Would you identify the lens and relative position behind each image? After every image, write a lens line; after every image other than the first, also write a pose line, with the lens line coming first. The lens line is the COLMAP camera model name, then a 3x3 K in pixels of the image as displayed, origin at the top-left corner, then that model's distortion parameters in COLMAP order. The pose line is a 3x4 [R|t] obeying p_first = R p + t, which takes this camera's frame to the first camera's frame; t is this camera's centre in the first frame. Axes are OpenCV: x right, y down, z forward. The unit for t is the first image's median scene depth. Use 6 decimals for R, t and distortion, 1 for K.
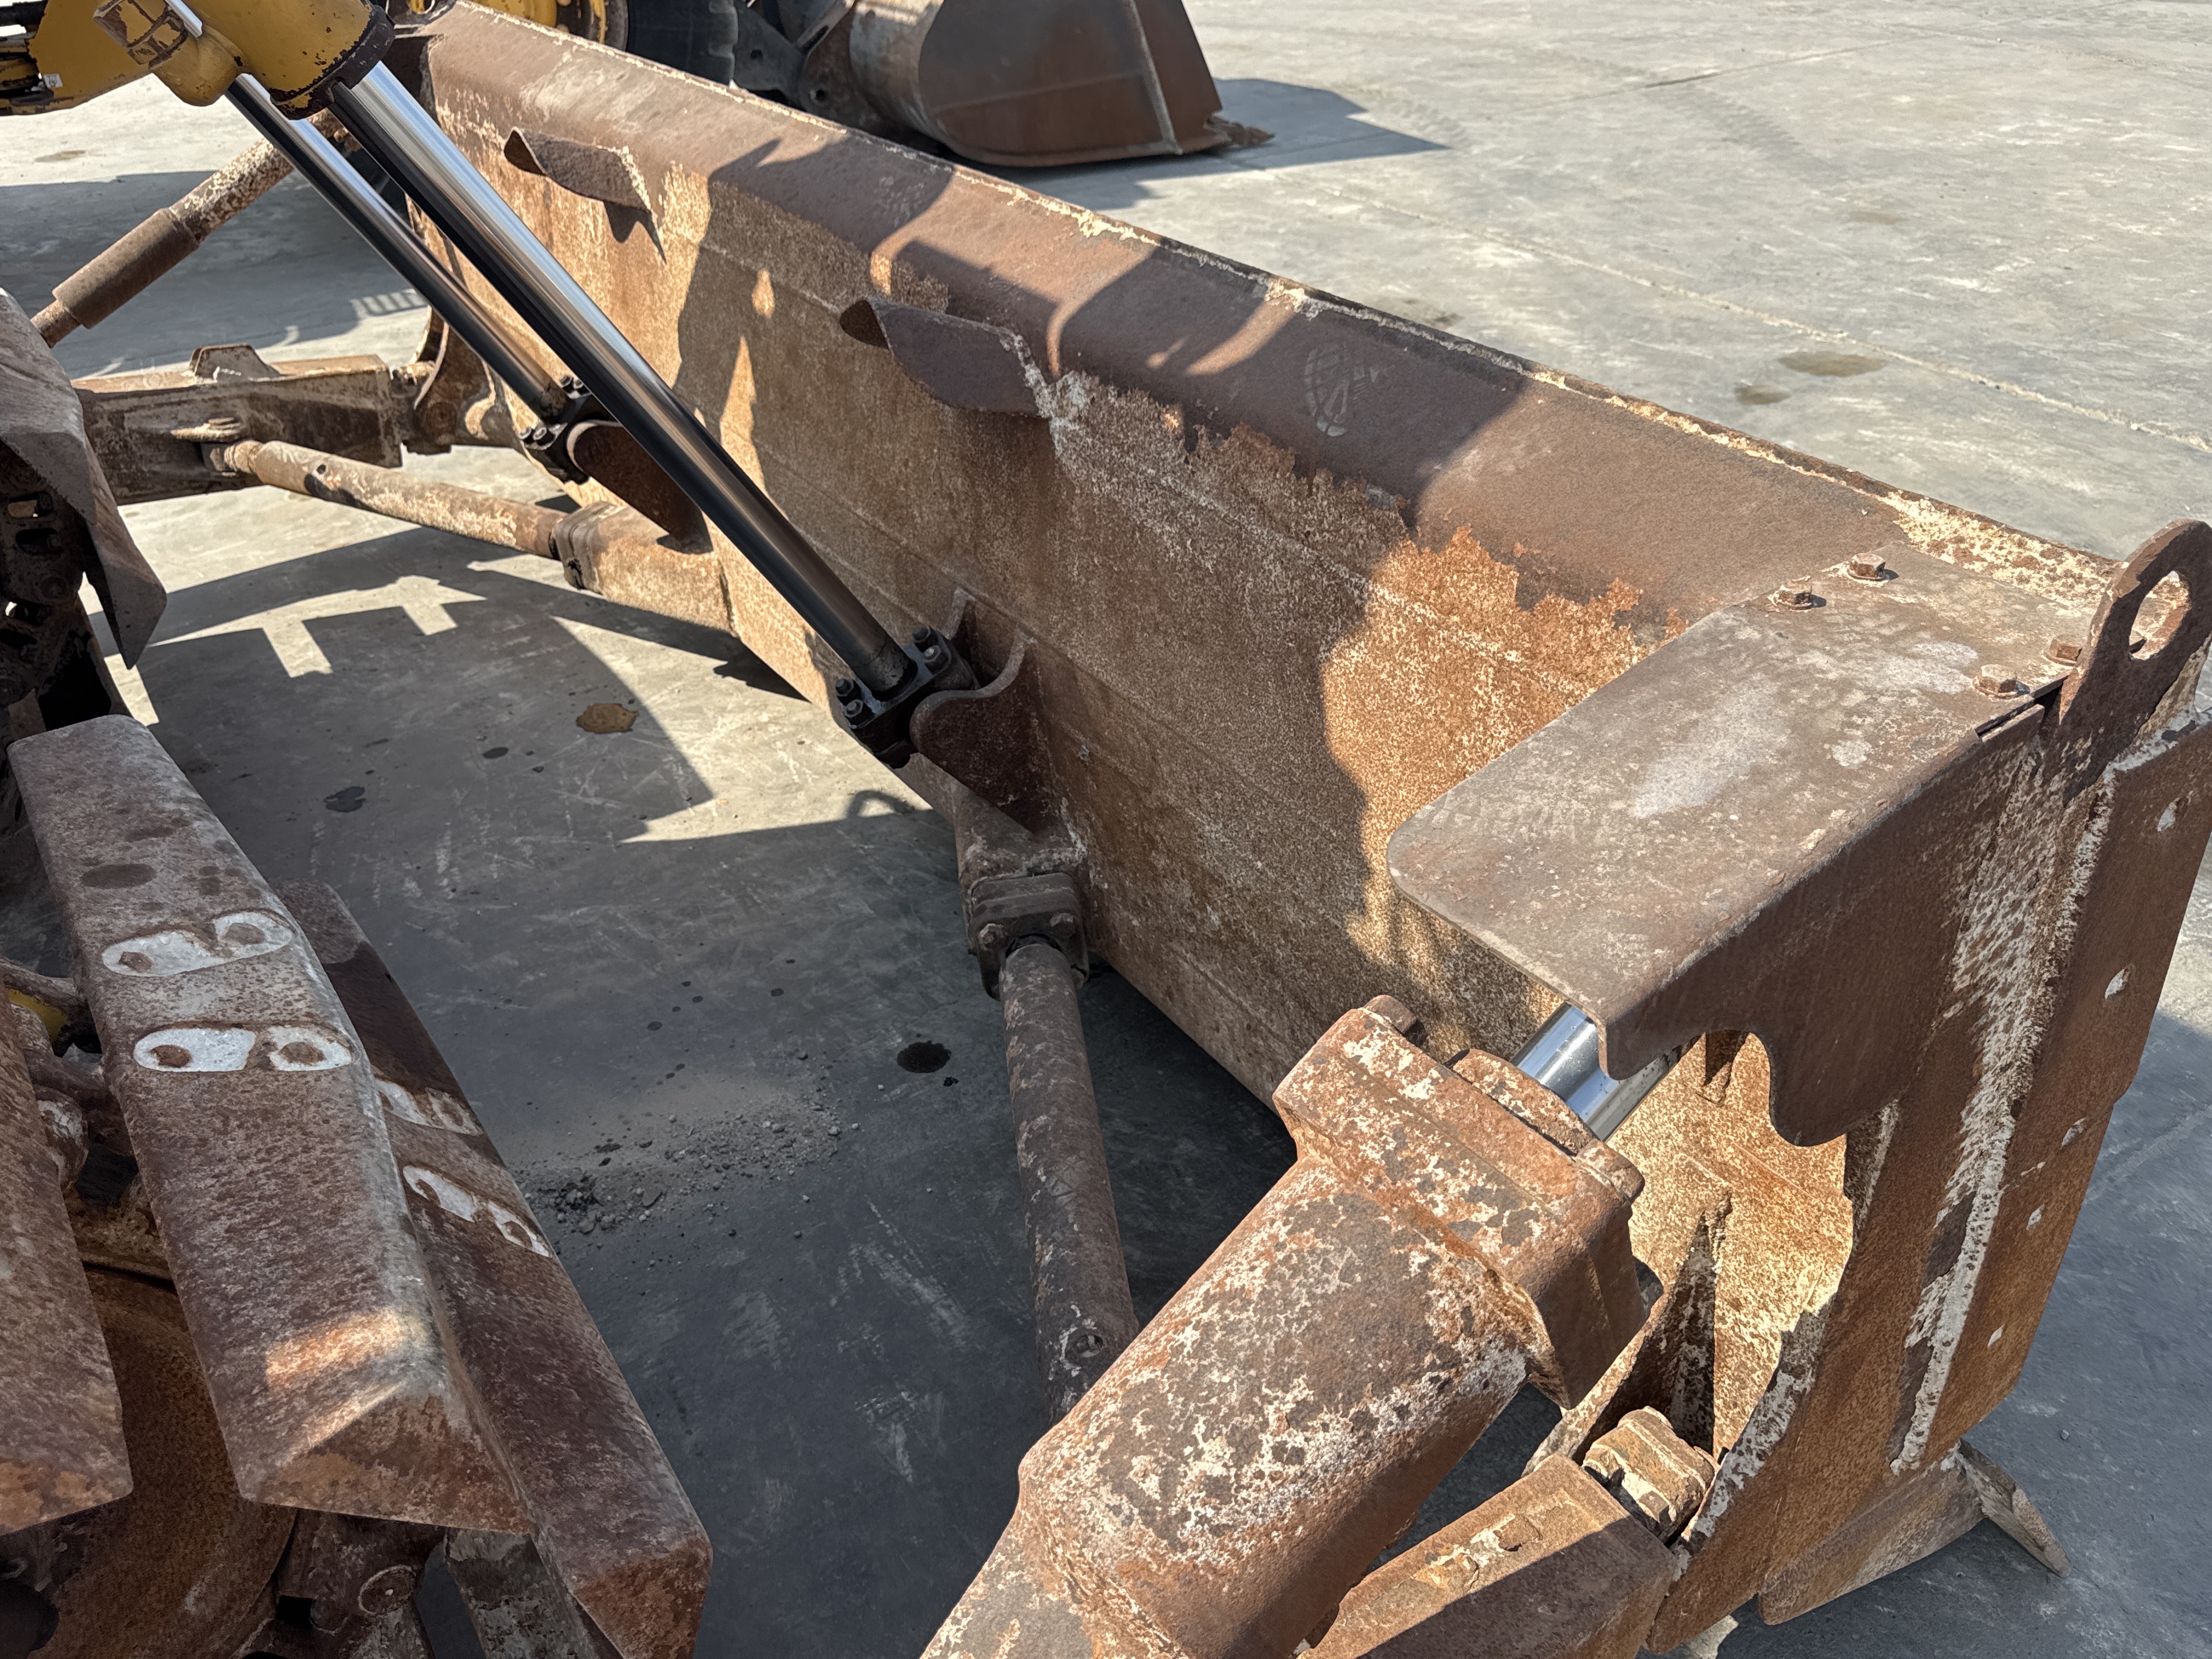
lens RADIAL K [[1733.3, 0, 1106.0], [0, 1733.3, 829.5], [0, 0, 1]] dist [0.087954, -0.159838]
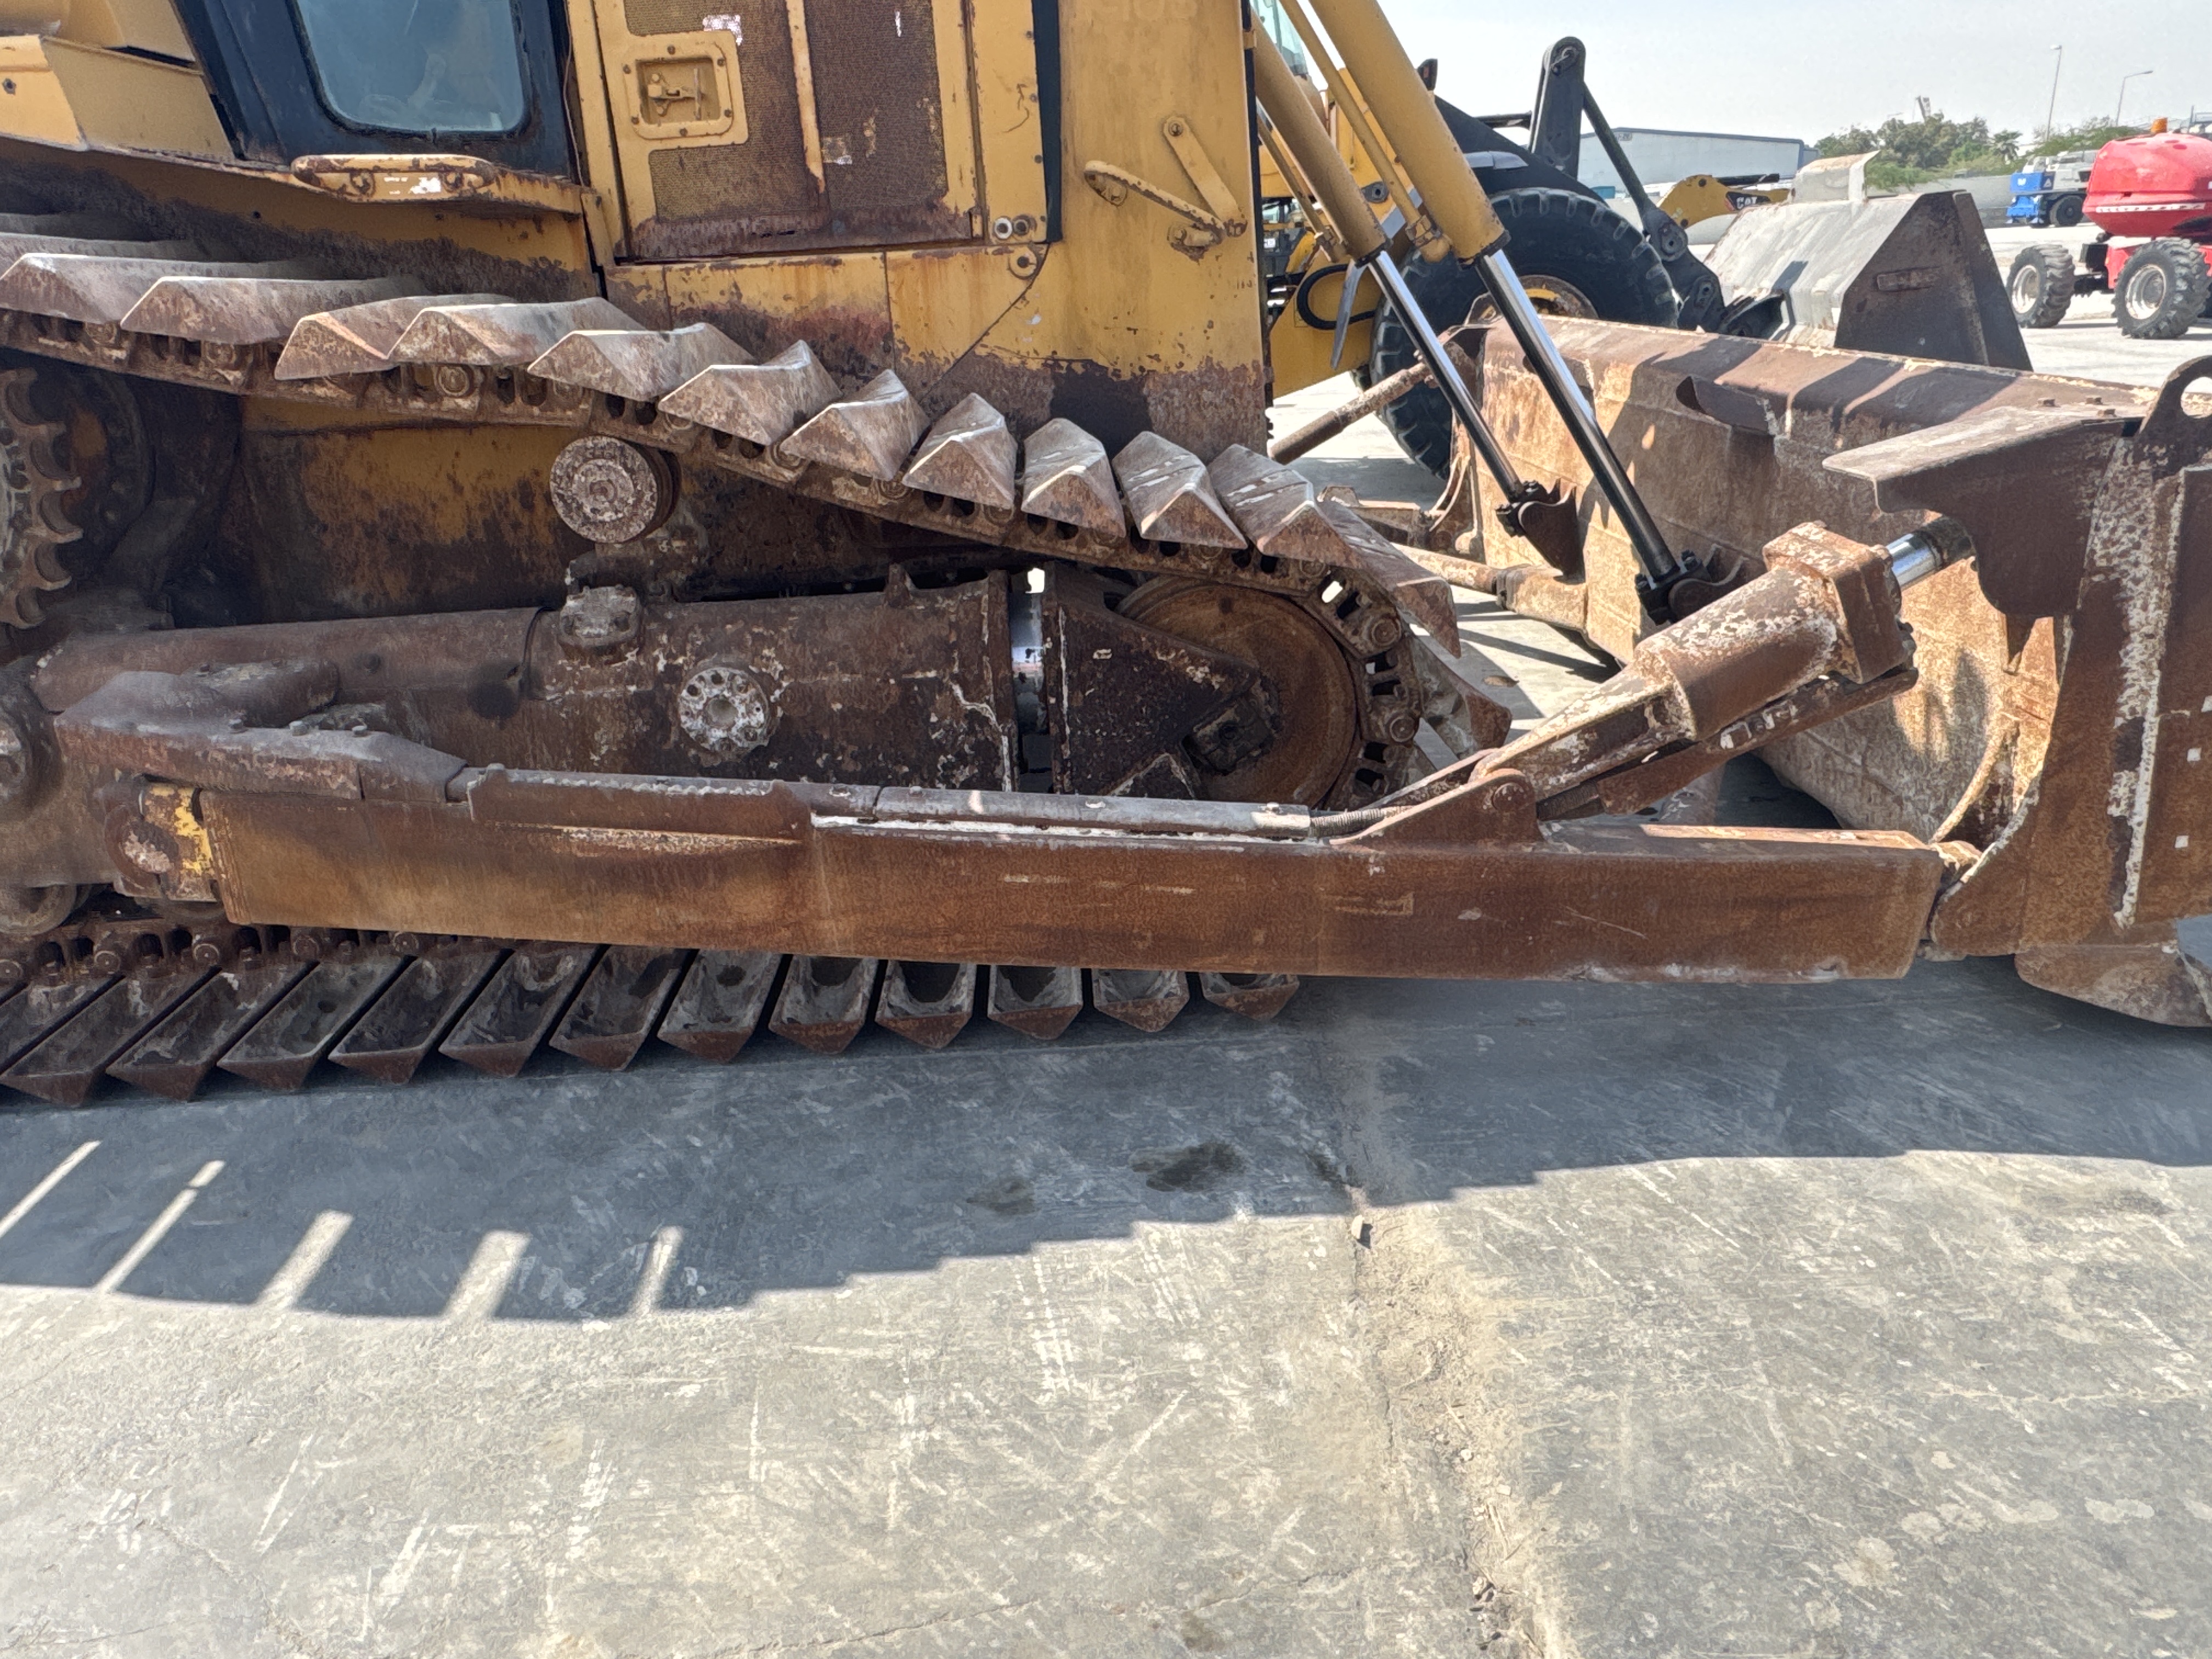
lens RADIAL K [[1514.2, 0, 1106.0], [0, 1514.2, 829.5], [0, 0, 1]] dist [0.005869, 0.001636]
pose [[0.852210, 0.169977, -0.494819, 0.355618], [-0.259333, 0.958634, -0.117337, 0.845638], [0.454406, 0.228319, 0.861038, -1.048336]]
